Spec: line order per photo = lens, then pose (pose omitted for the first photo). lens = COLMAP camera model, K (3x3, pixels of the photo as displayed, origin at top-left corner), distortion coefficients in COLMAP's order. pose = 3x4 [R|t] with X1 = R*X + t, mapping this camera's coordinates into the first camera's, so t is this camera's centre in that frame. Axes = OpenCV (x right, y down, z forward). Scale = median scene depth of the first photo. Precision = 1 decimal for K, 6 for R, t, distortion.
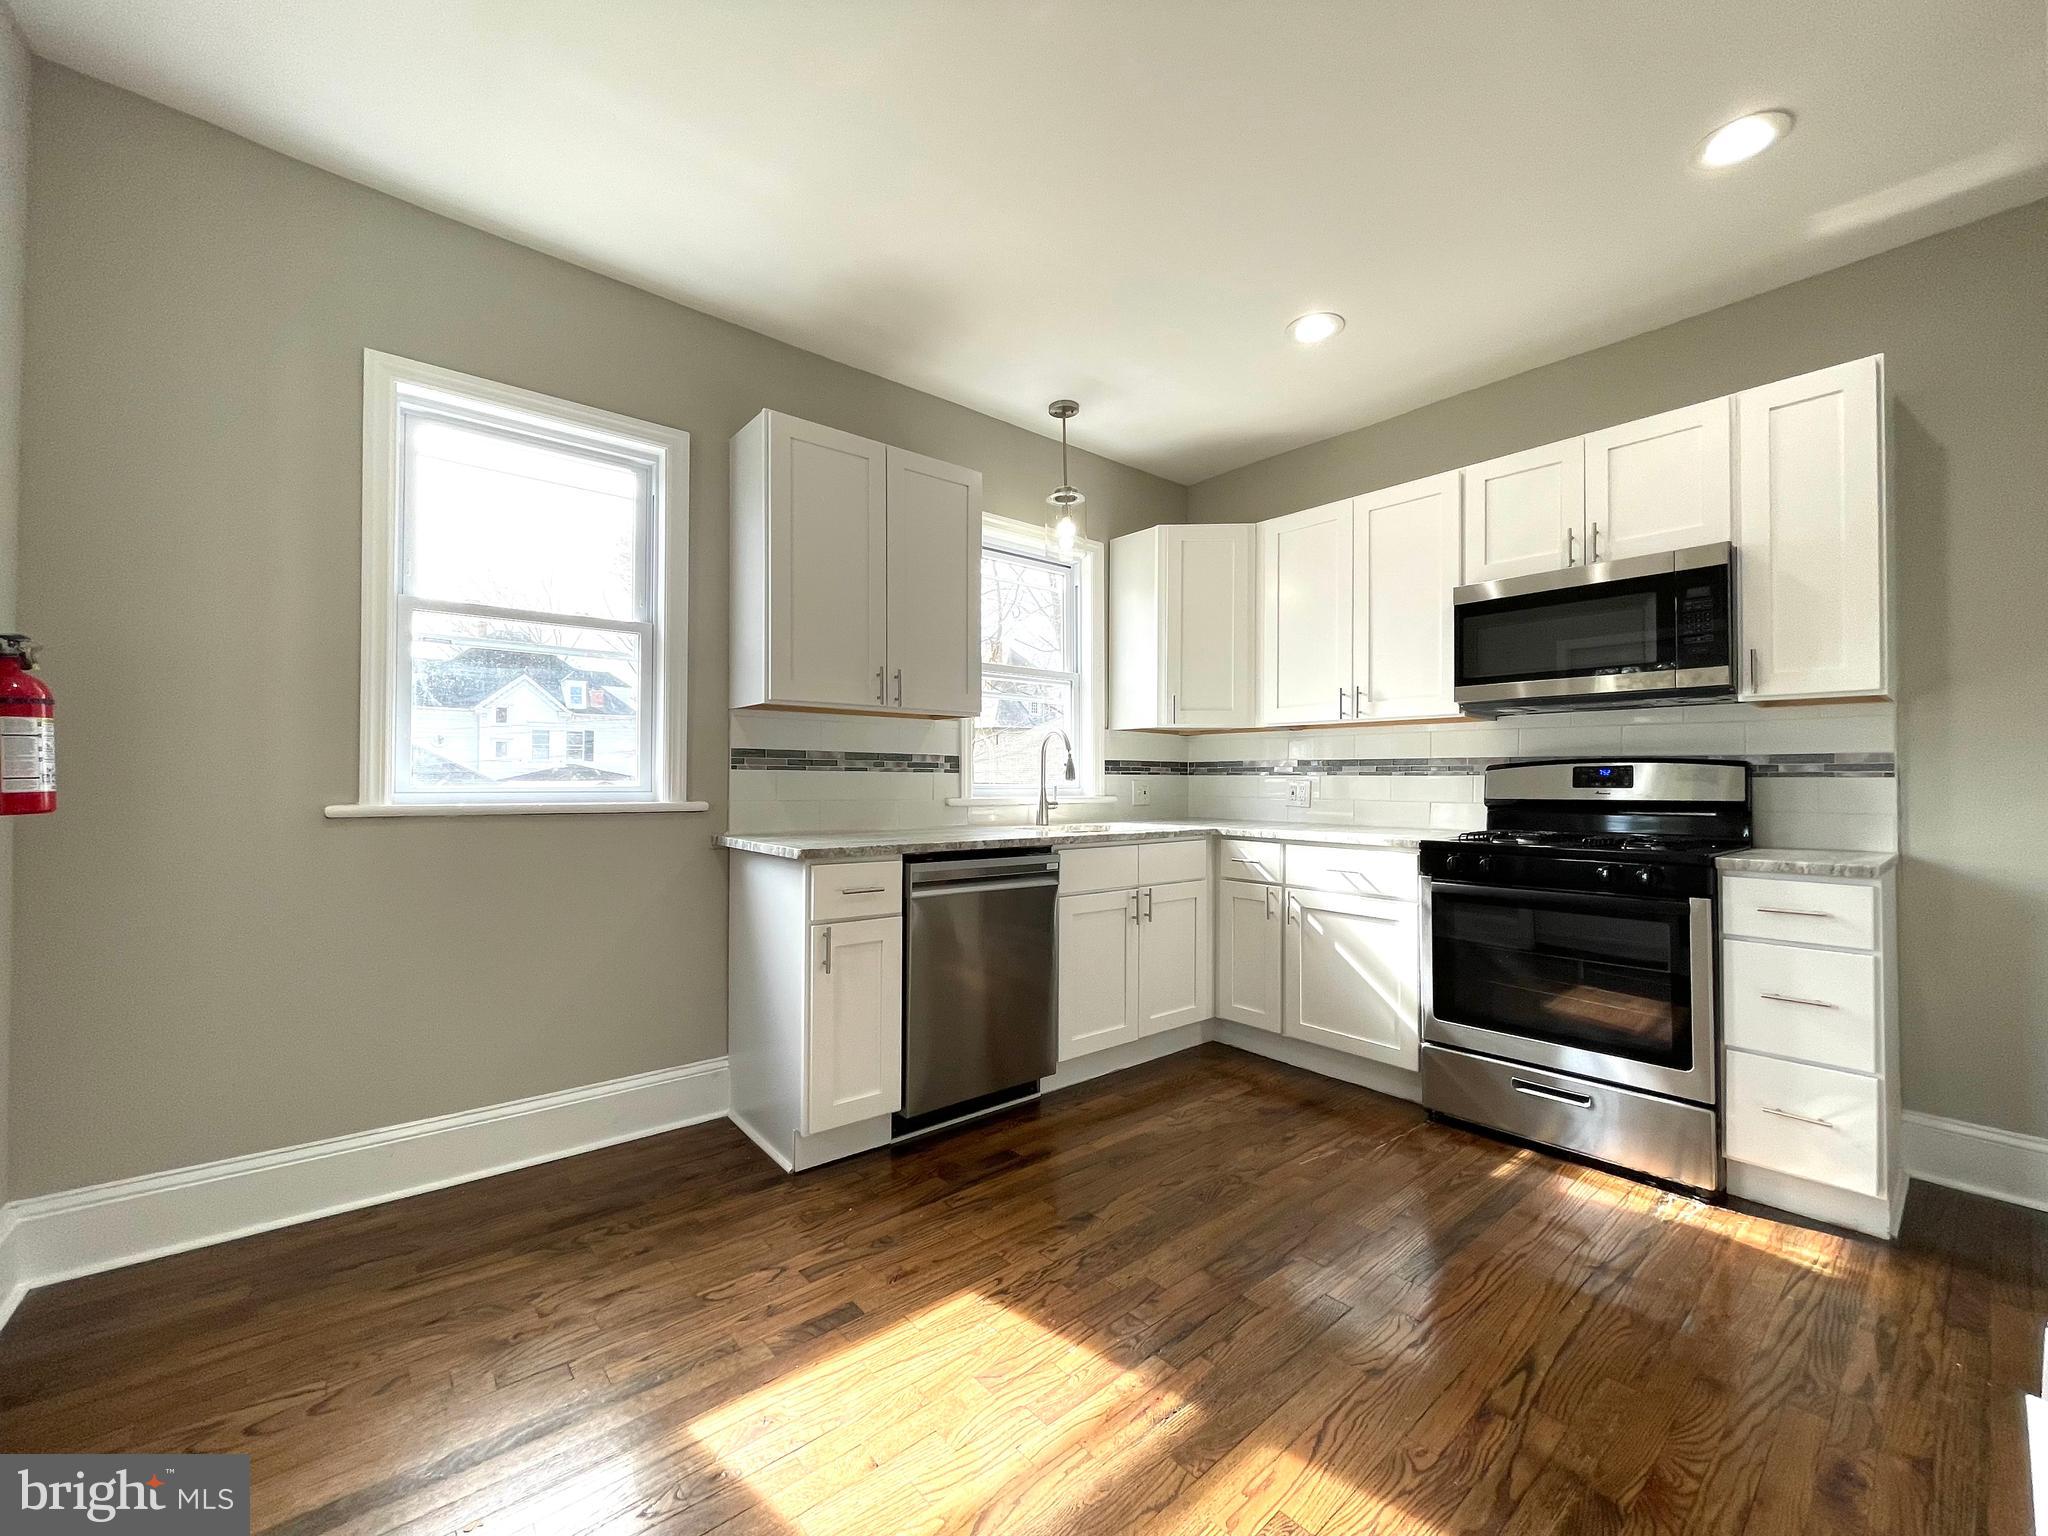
lens RADIAL K [[819.5, 0, 1027.7], [0, 819.5, 762.7], [0, 0, 1]] dist [-0.002336, -0.000047]
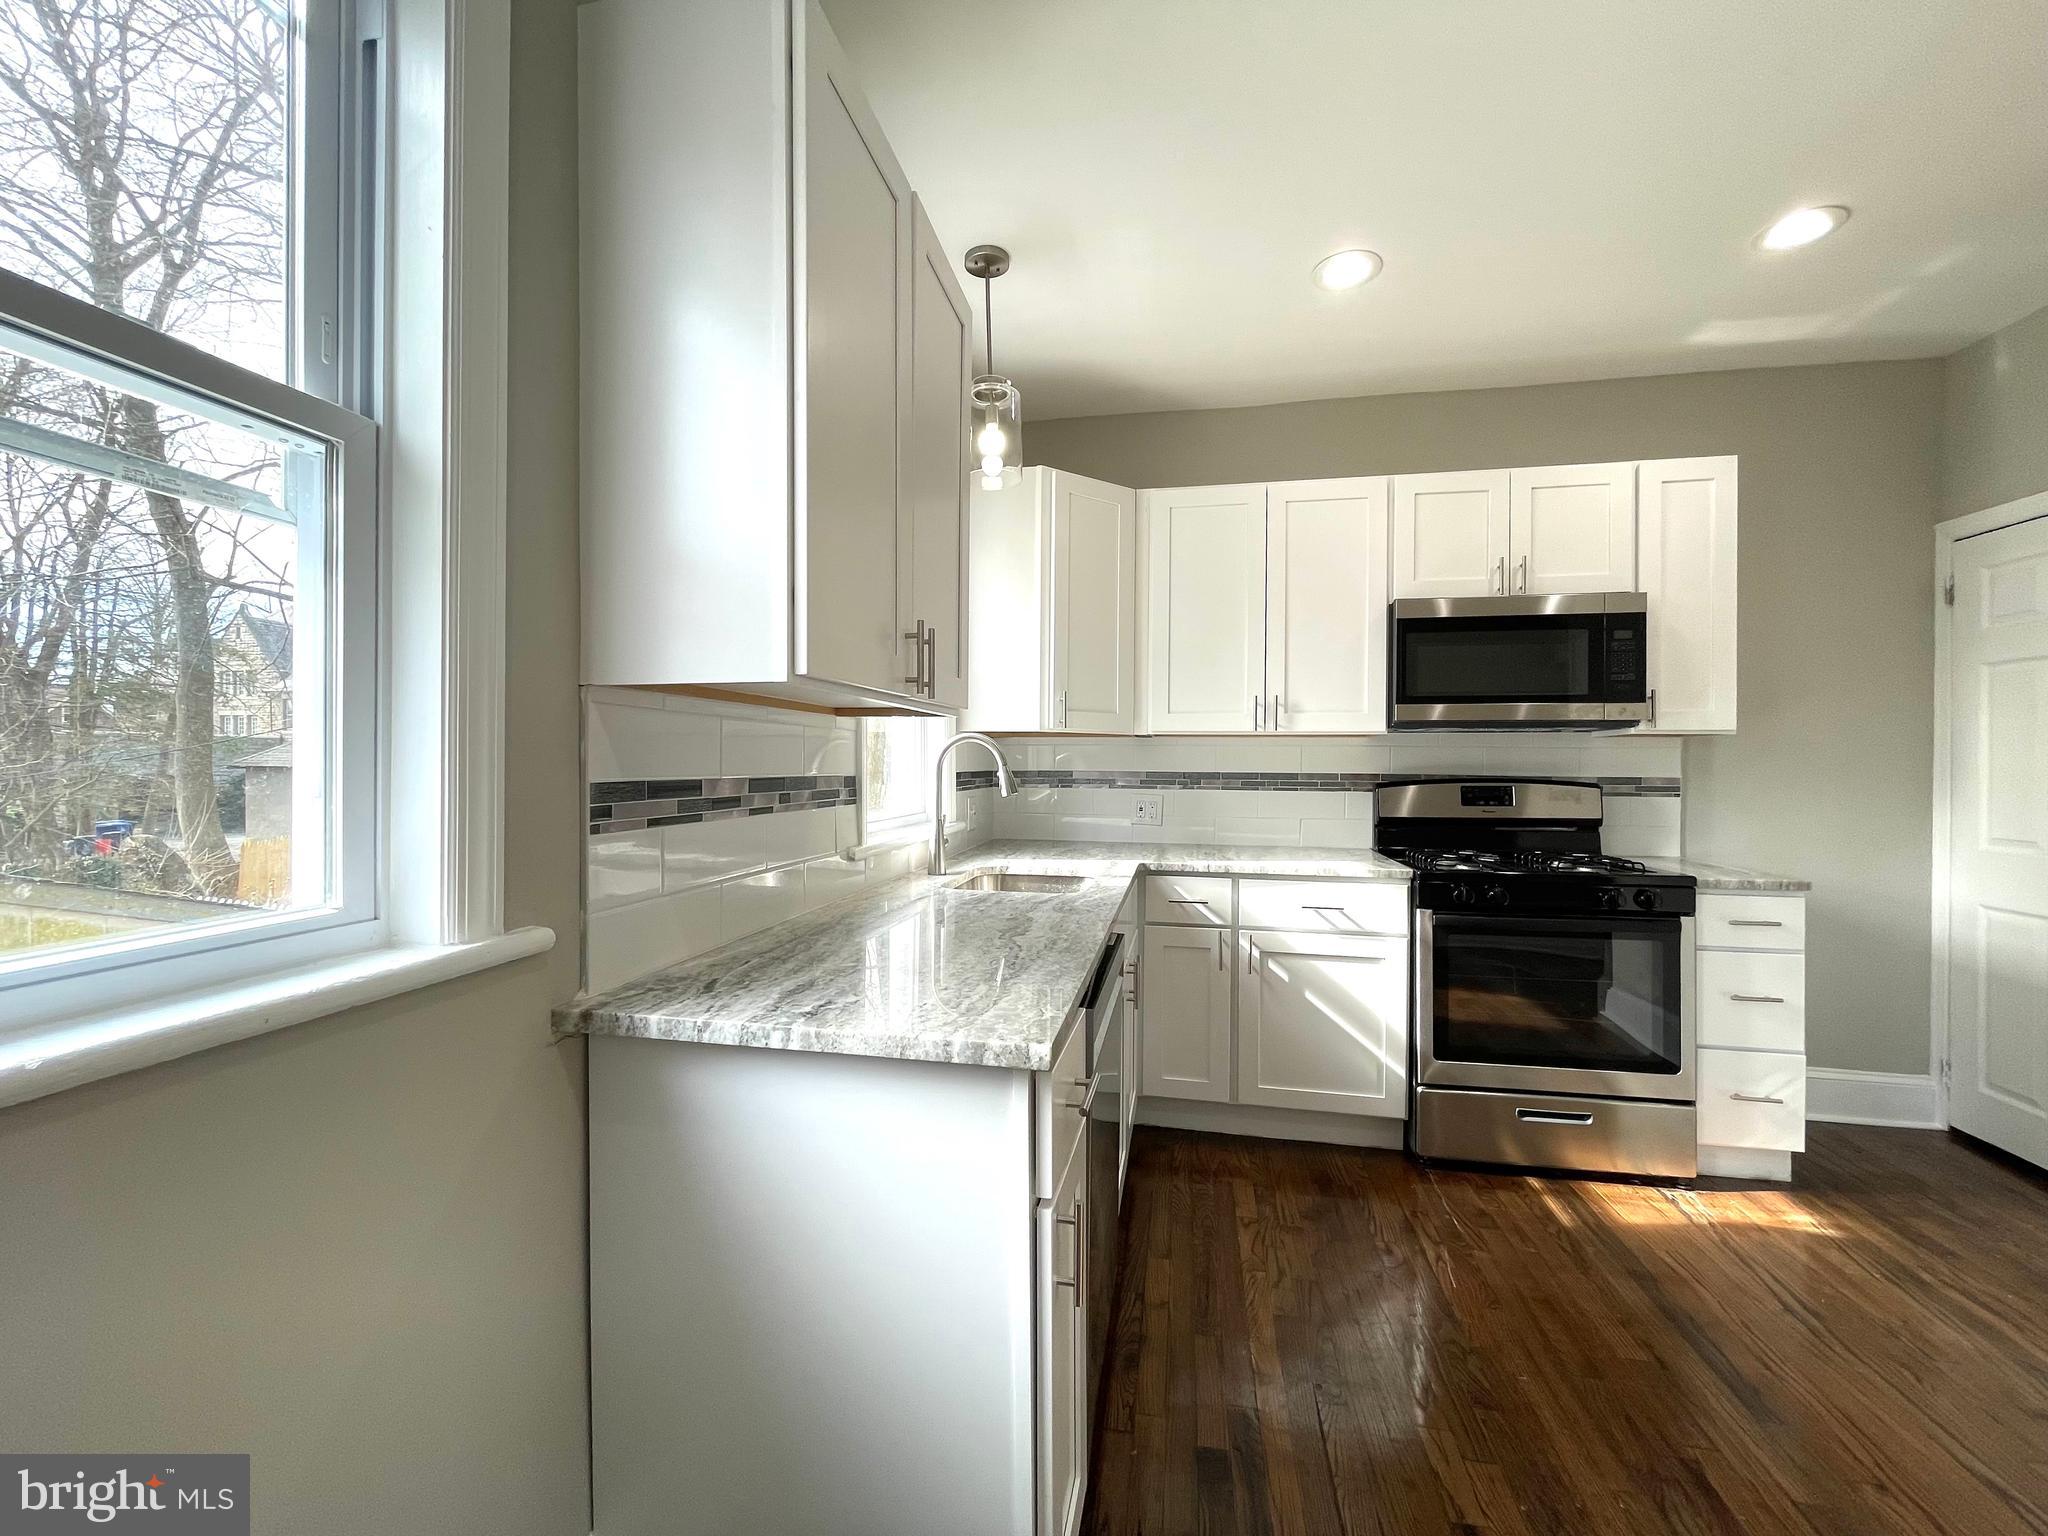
lens RADIAL K [[819.5, 0, 1011.6], [0, 819.5, 762.1], [0, 0, 1]] dist [-0.002336, -0.000047]
pose [[0.784241, -0.000898, 0.620456, -0.447557], [-0.015202, 0.999671, 0.020663, -0.039460], [-0.620270, -0.025637, 0.783969, 0.552510]]
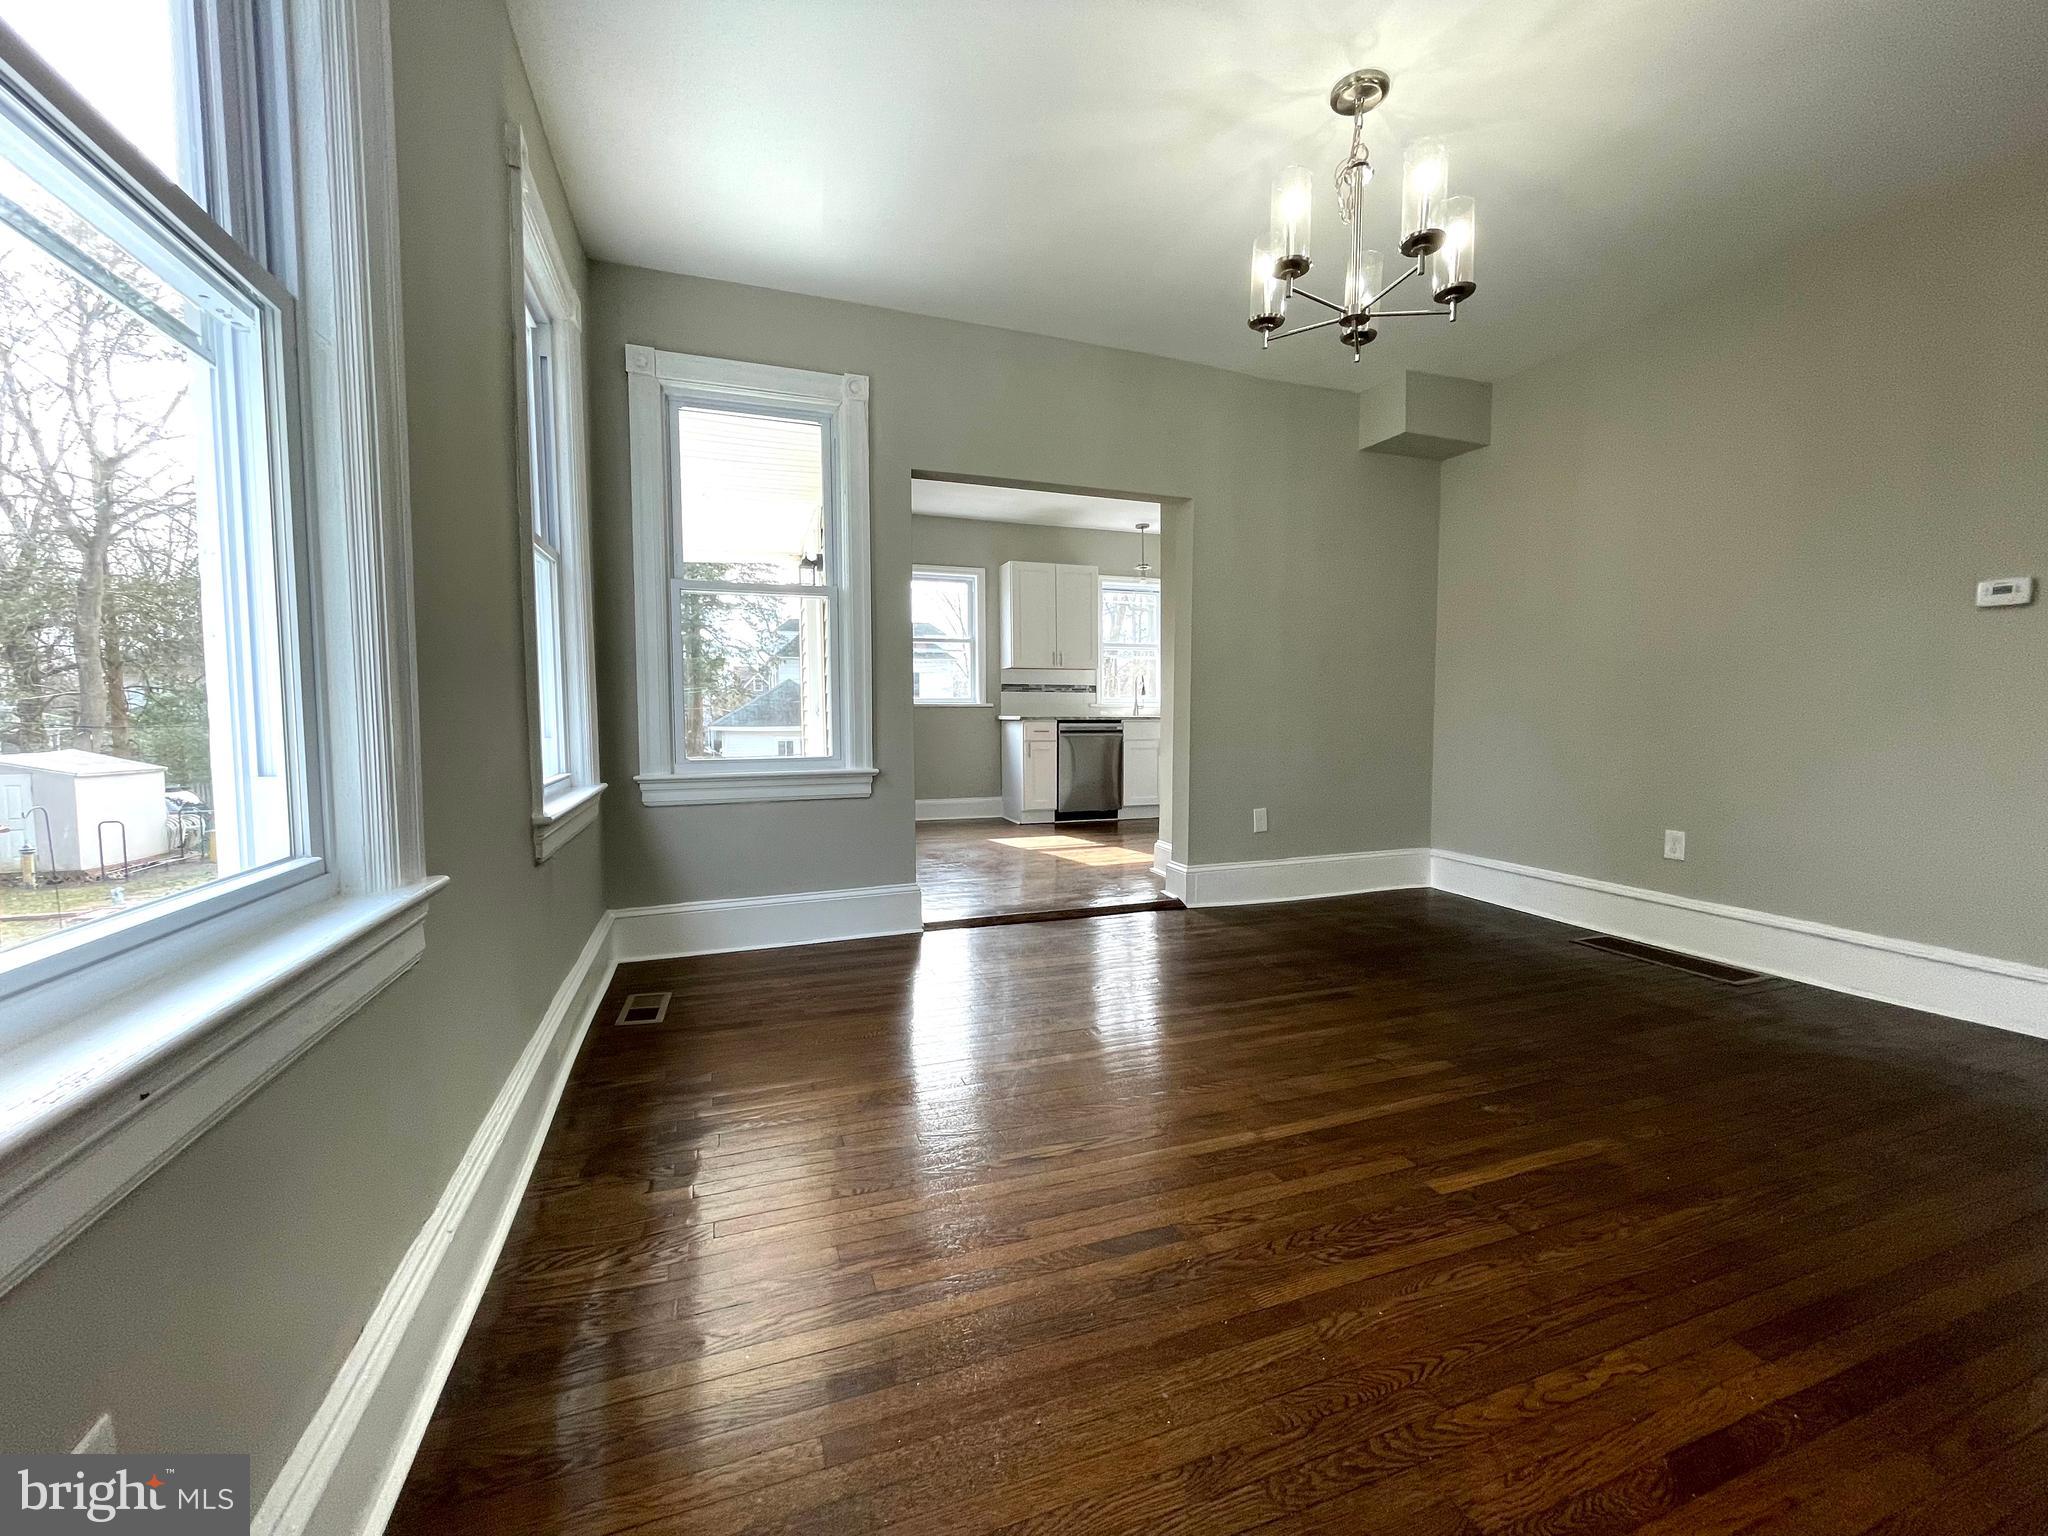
lens RADIAL K [[819.5, 0, 1025.7], [0, 819.5, 770.4], [0, 0, 1]] dist [-0.002336, -0.000047]
pose [[0.938030, 0.018602, -0.346054, 0.643135], [0.012623, 0.996062, 0.087758, 0.030532], [0.346323, -0.086688, 0.934101, -1.496072]]
